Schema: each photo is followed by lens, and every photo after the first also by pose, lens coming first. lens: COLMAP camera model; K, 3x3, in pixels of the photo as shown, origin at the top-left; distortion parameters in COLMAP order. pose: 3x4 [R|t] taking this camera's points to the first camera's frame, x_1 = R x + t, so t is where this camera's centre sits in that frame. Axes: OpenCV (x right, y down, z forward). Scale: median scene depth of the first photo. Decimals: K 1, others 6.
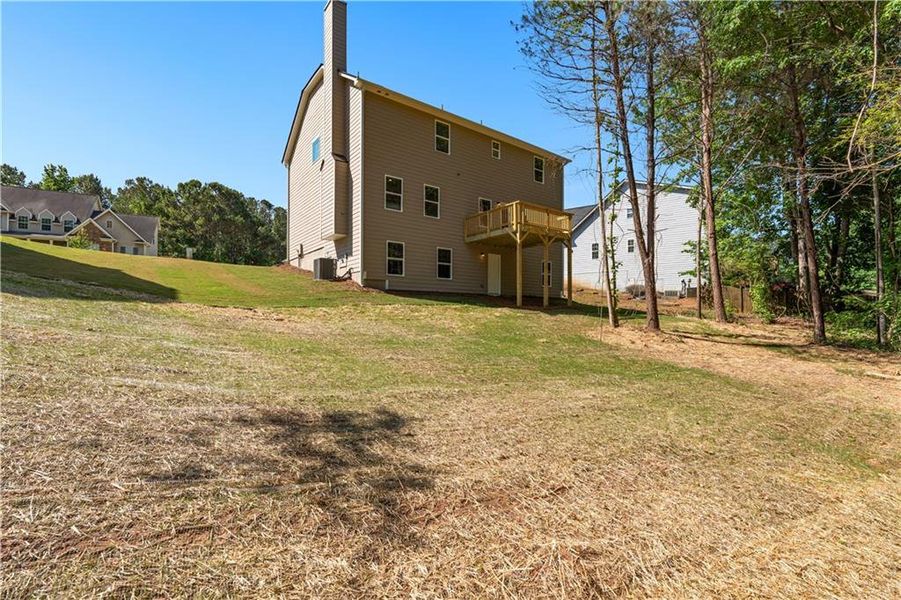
lens RADIAL K [[396.9, 0, 452.5], [0, 396.9, 294.5], [0, 0, 1]] dist [0.000012, 0.000569]
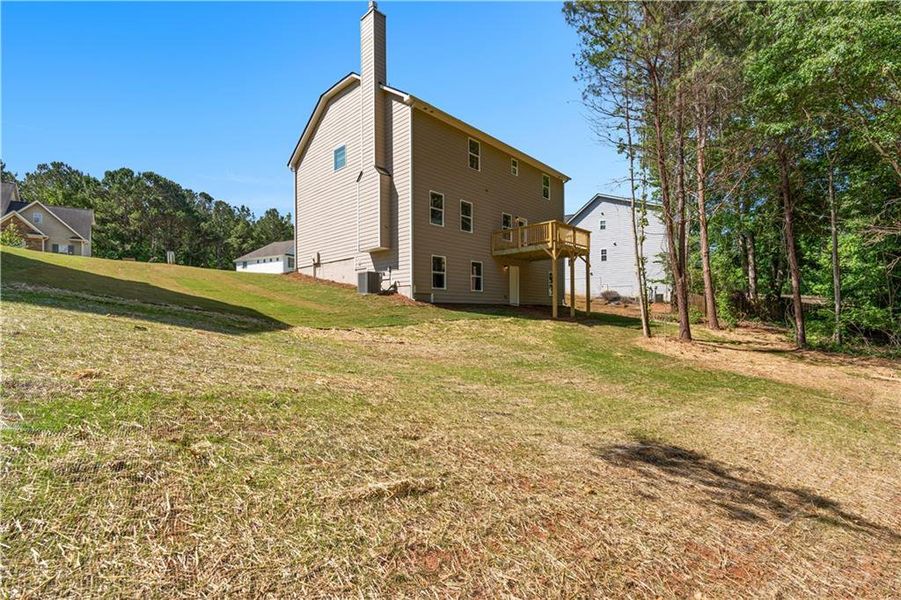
lens RADIAL K [[396.9, 0, 452.5], [0, 396.9, 294.5], [0, 0, 1]] dist [0.000012, 0.000569]
pose [[0.986004, -0.000653, 0.166718, -0.269441], [-0.000415, 0.999980, 0.006375, -0.038249], [-0.166719, -0.006355, 0.985984, -0.018518]]
